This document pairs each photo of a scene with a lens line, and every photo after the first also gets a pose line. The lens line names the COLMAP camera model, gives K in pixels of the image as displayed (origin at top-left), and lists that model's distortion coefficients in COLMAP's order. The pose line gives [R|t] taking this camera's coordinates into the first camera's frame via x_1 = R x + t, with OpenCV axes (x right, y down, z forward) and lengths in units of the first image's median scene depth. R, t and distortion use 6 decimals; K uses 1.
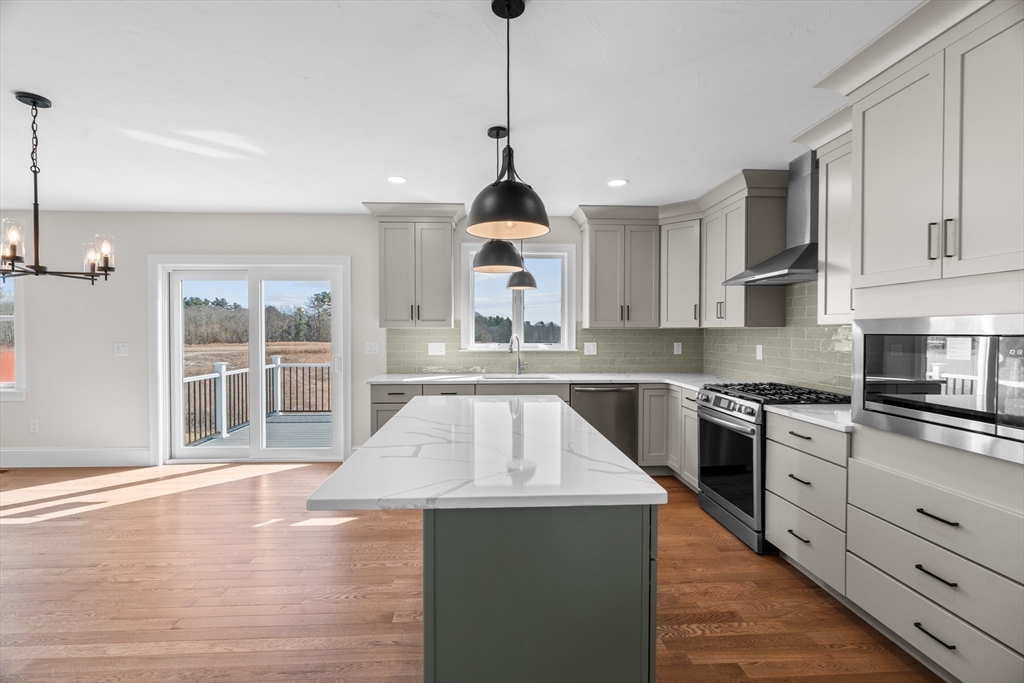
lens RADIAL K [[467.7, 0, 507.9], [0, 467.7, 339.7], [0, 0, 1]] dist [-0.005183, 0.000283]
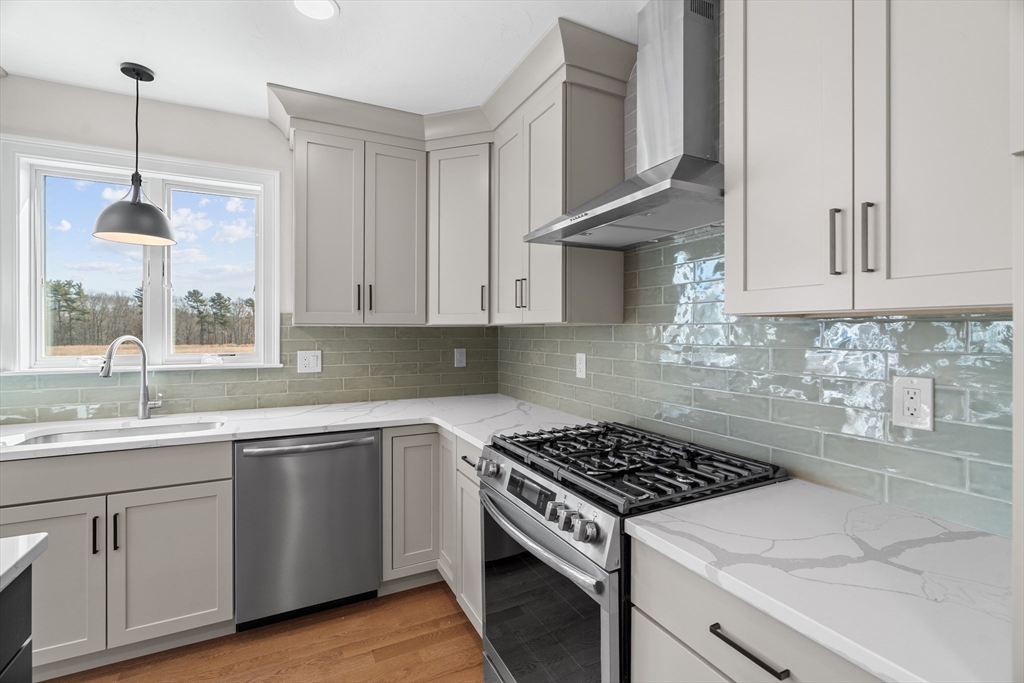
lens RADIAL K [[467.7, 0, 507.9], [0, 467.7, 339.7], [0, 0, 1]] dist [-0.005183, 0.000283]
pose [[0.921494, -0.005499, 0.388354, 0.239287], [0.006061, 0.999982, -0.000221, -0.007687], [-0.388345, 0.002558, 0.921510, 0.528578]]
